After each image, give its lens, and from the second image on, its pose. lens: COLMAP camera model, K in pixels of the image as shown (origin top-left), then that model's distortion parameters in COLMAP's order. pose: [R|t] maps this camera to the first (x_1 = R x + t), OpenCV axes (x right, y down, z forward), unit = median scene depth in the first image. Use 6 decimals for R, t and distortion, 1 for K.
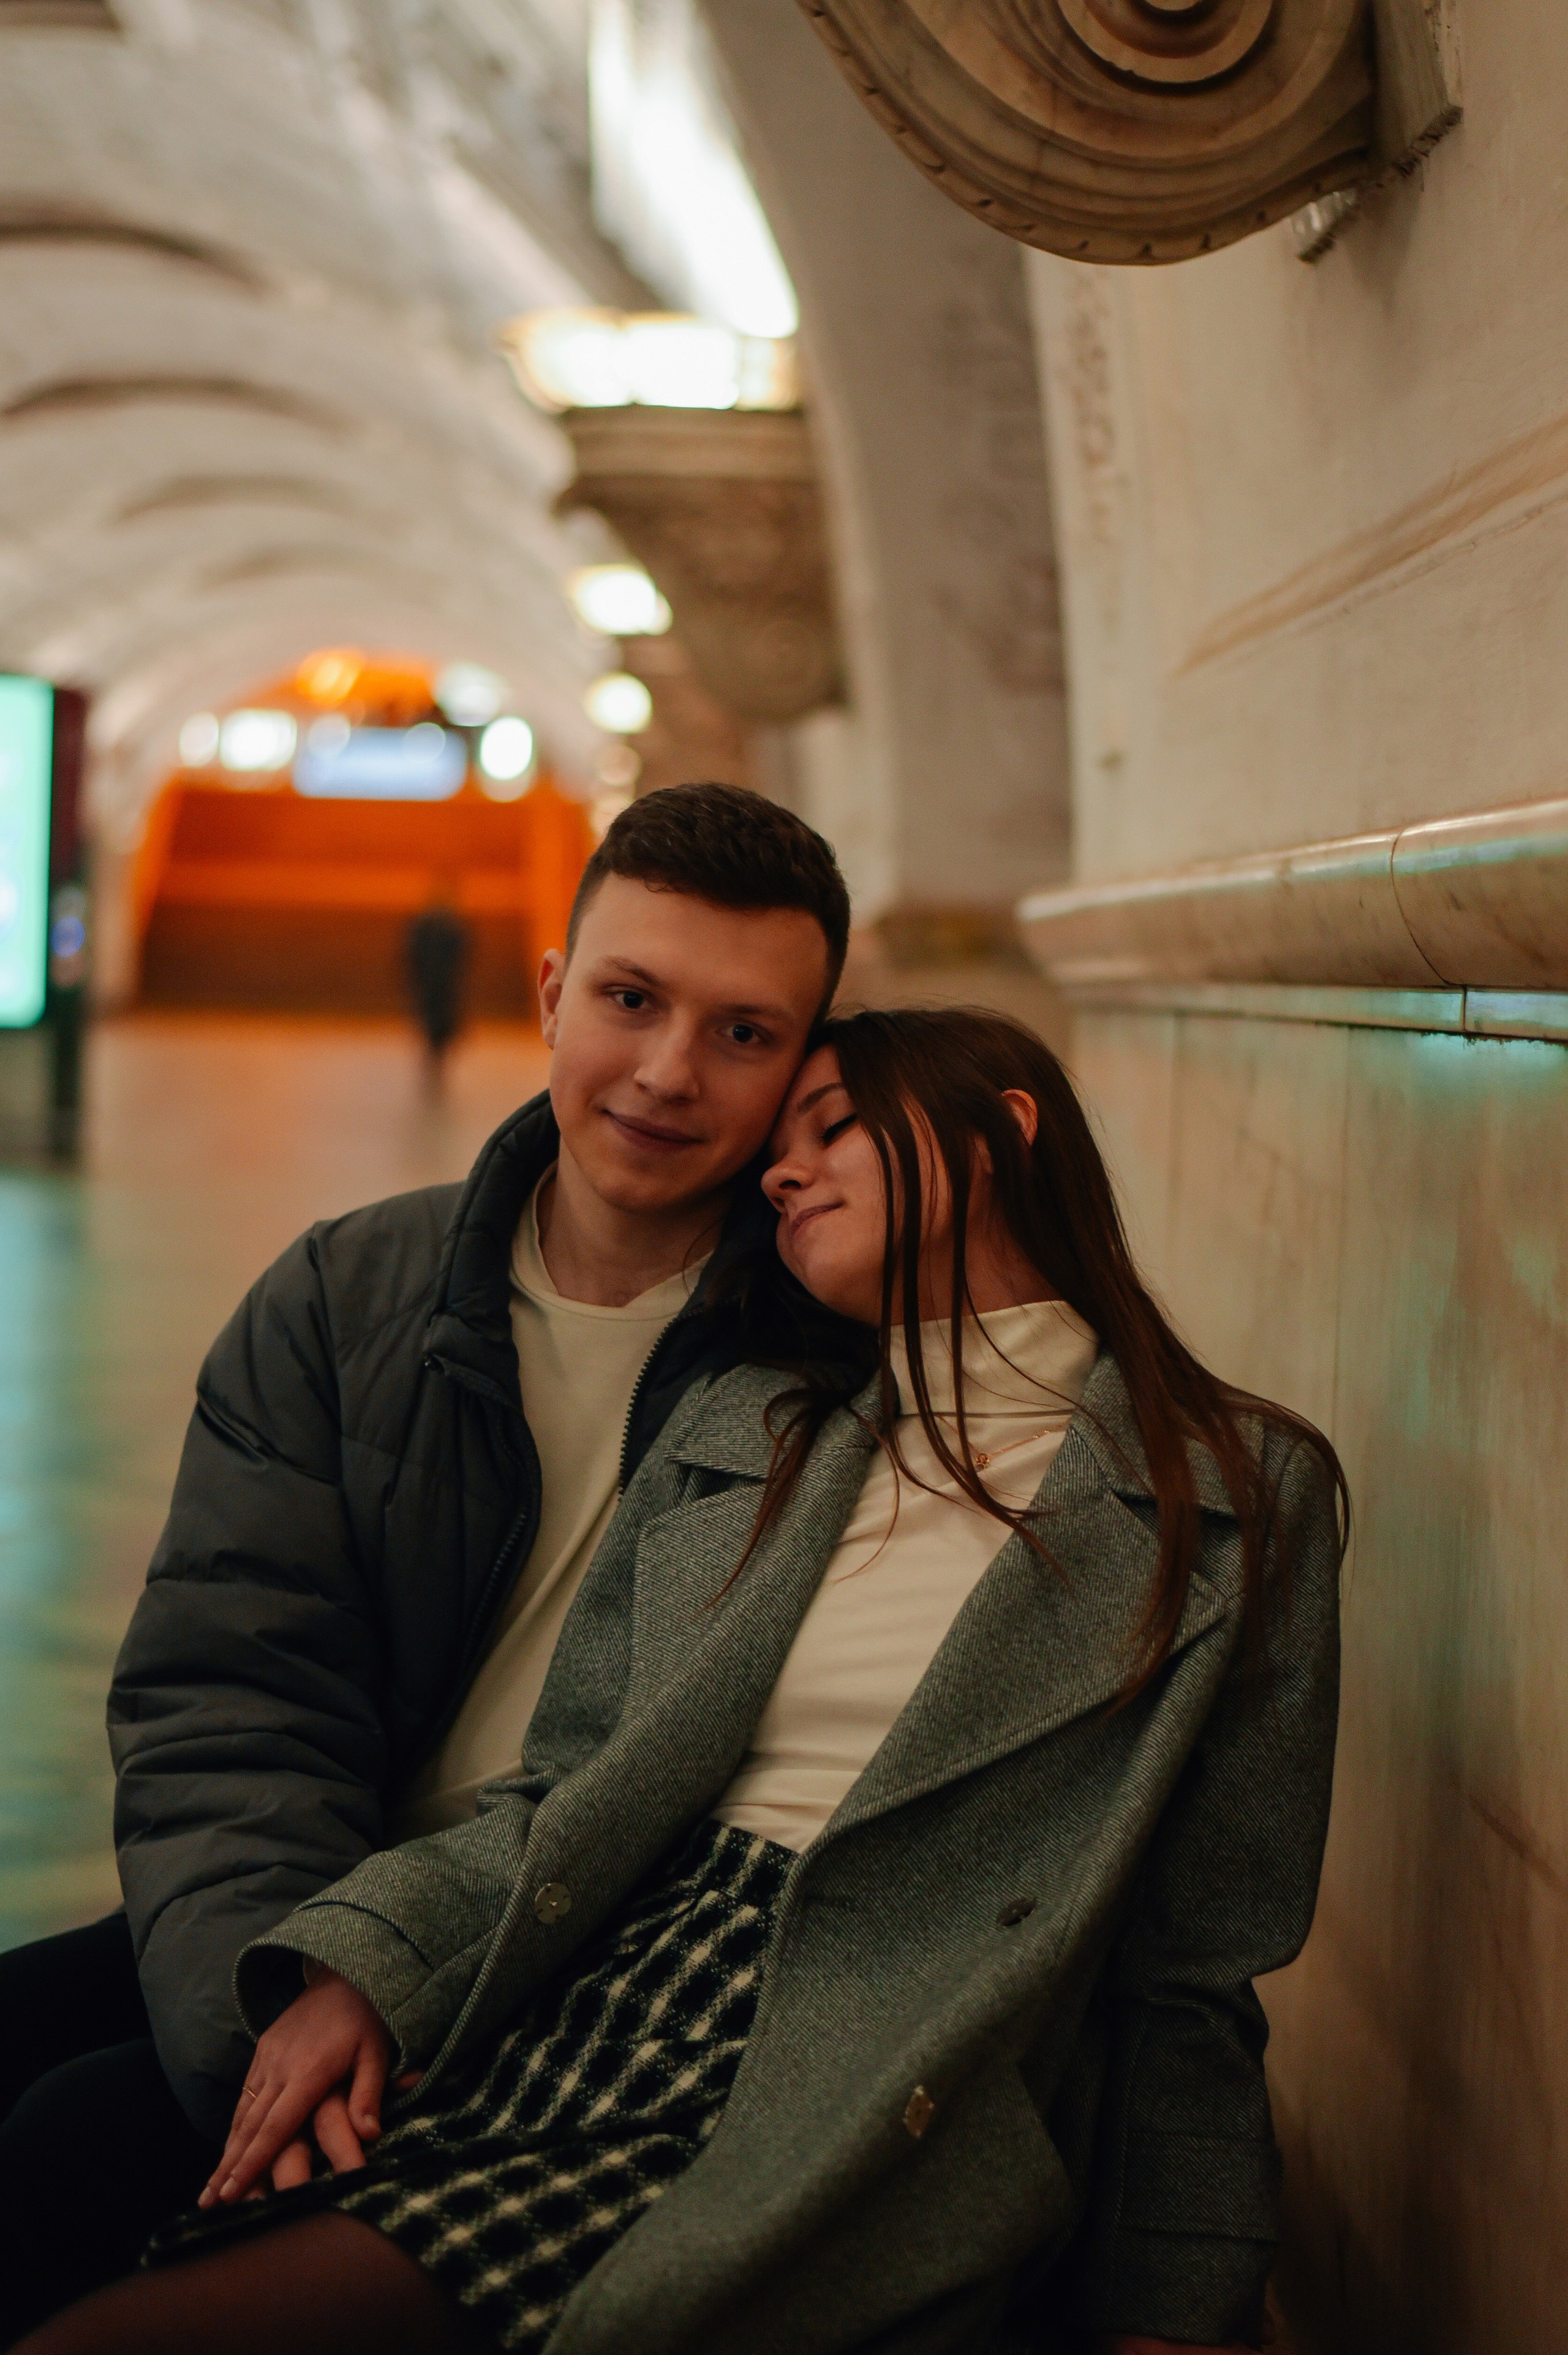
lens RADIAL K [[4148.7, 0, 781.3], [0, 4148.7, 1088.9], [0, 0, 1]] dist [-0.085657, -0.019848]
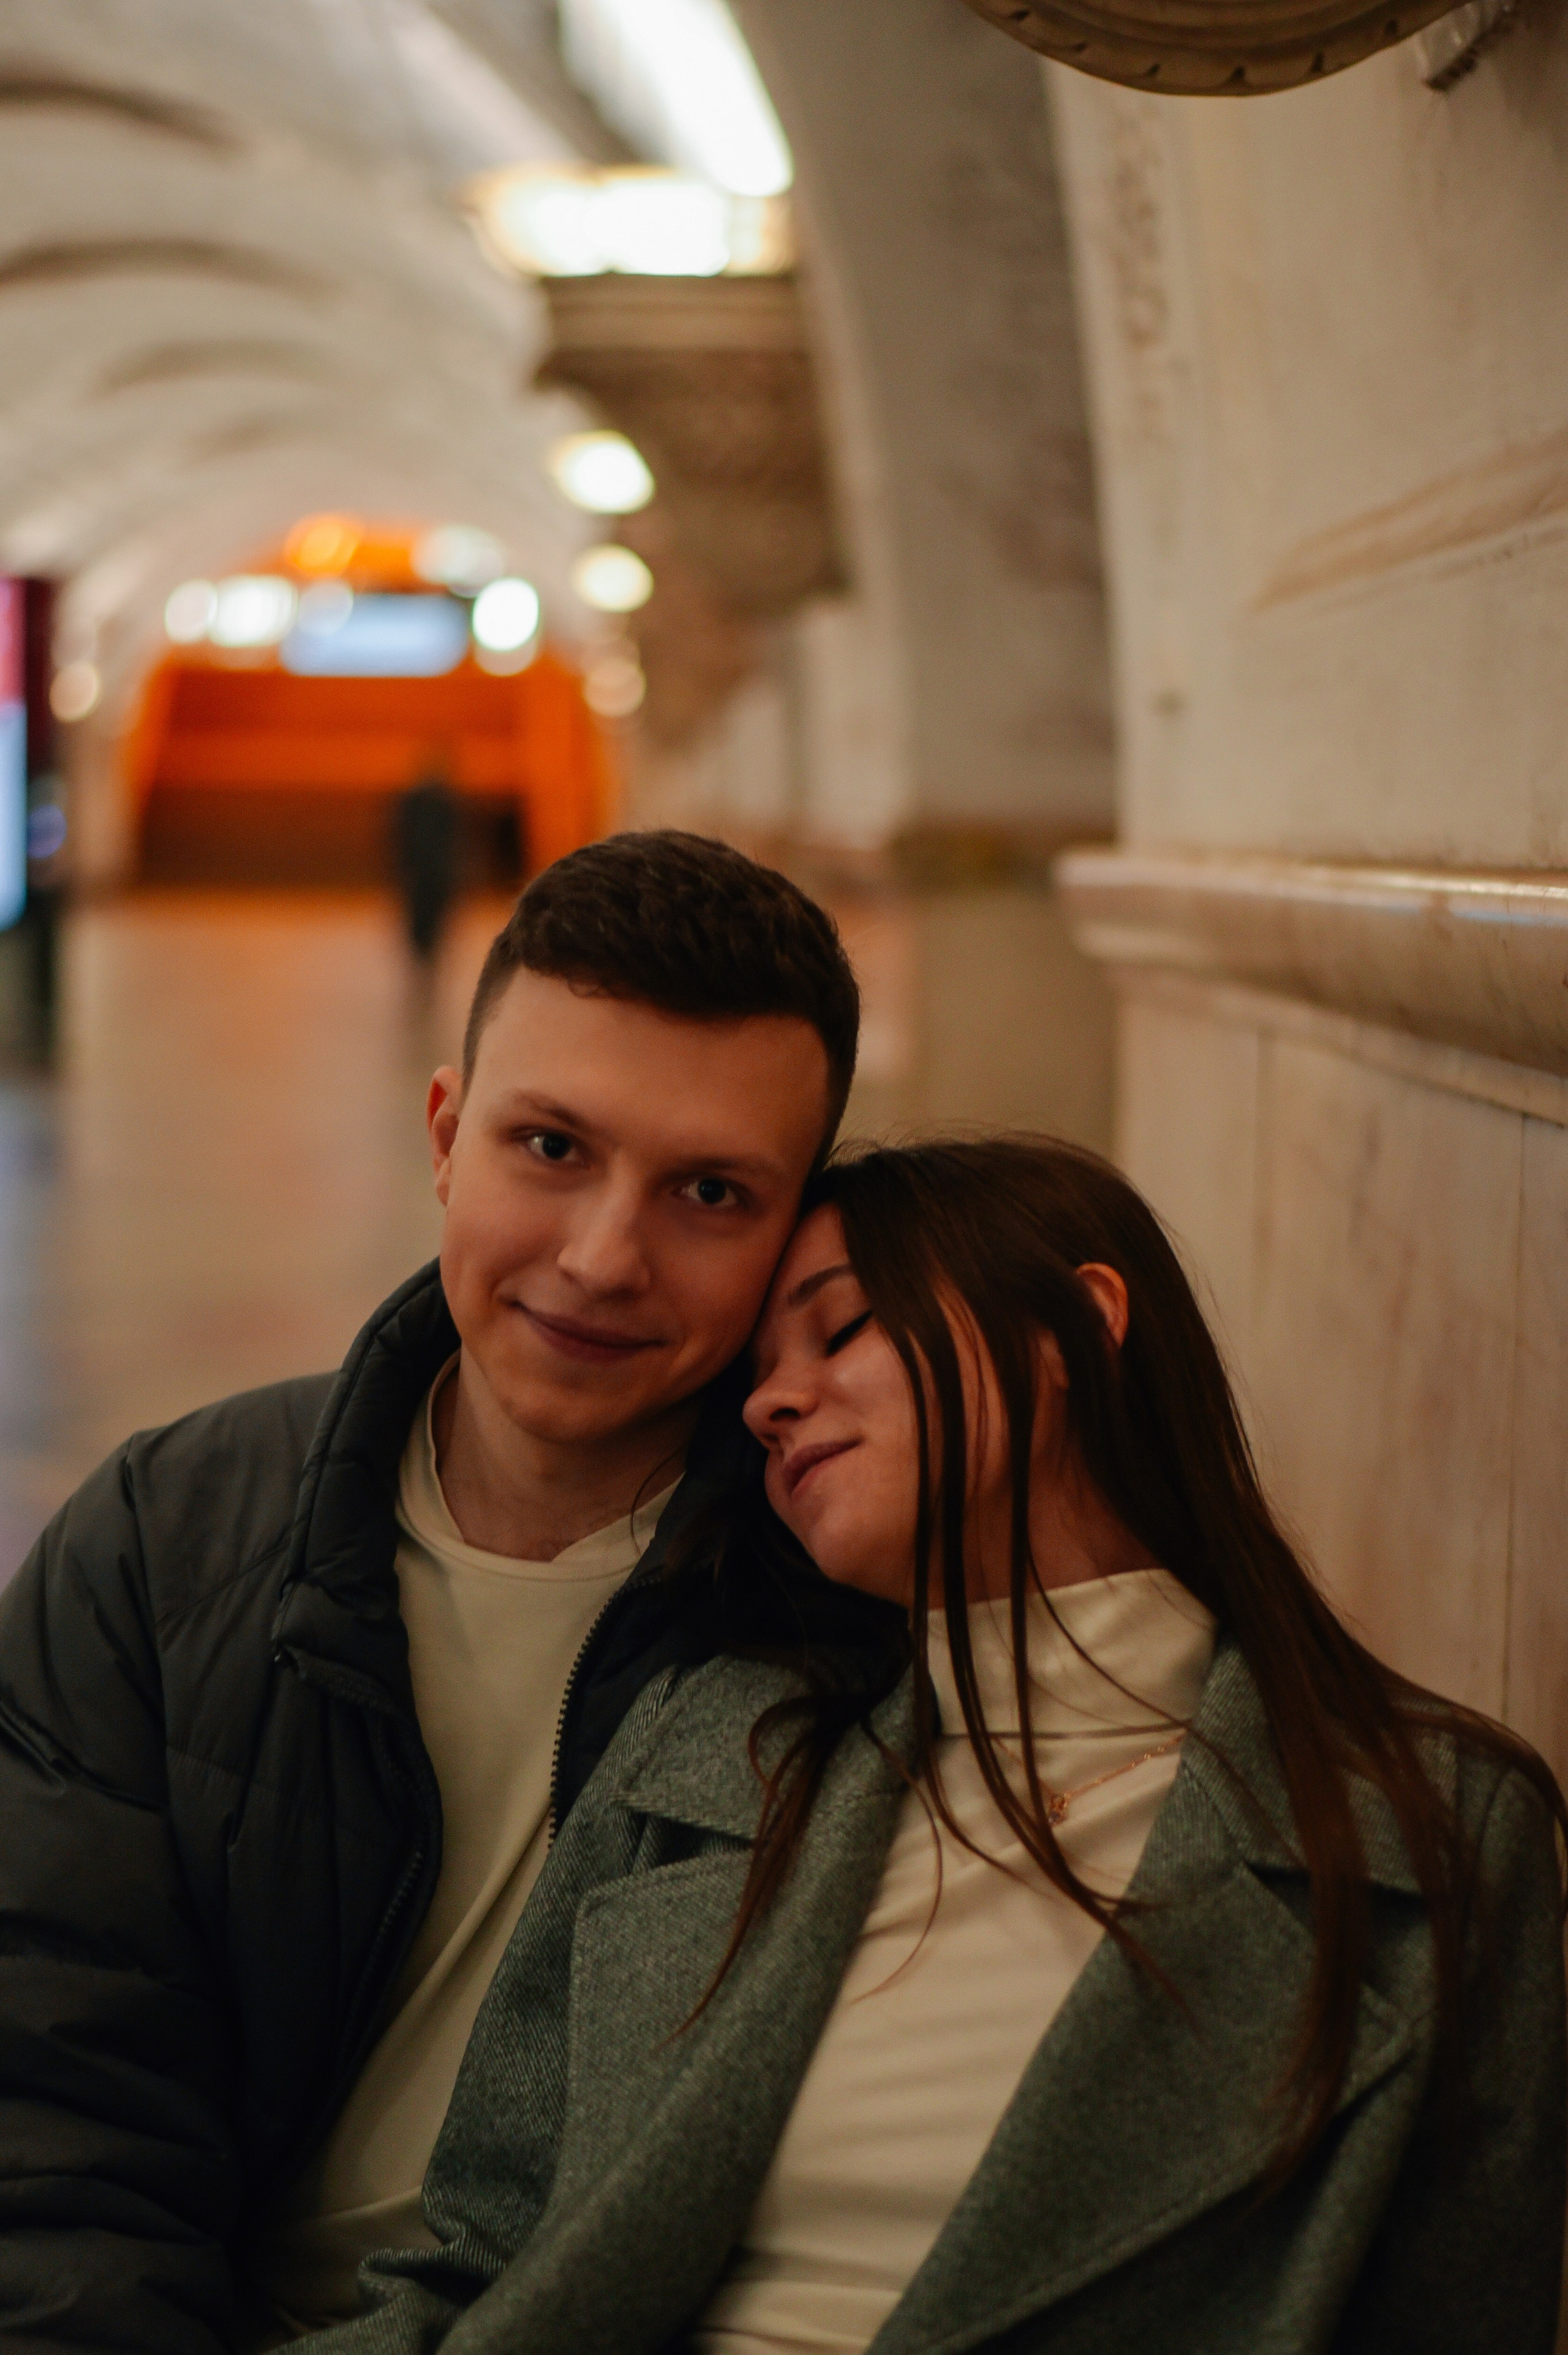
lens RADIAL K [[4106.9, 0, 784.0], [0, 4106.9, 1177.5], [0, 0, 1]] dist [-0.149530, 0.465851]
pose [[0.999884, -0.015129, -0.001770, 0.004515], [0.015206, 0.998228, 0.057532, -0.055496], [0.000896, -0.057552, 0.998342, 0.296936]]
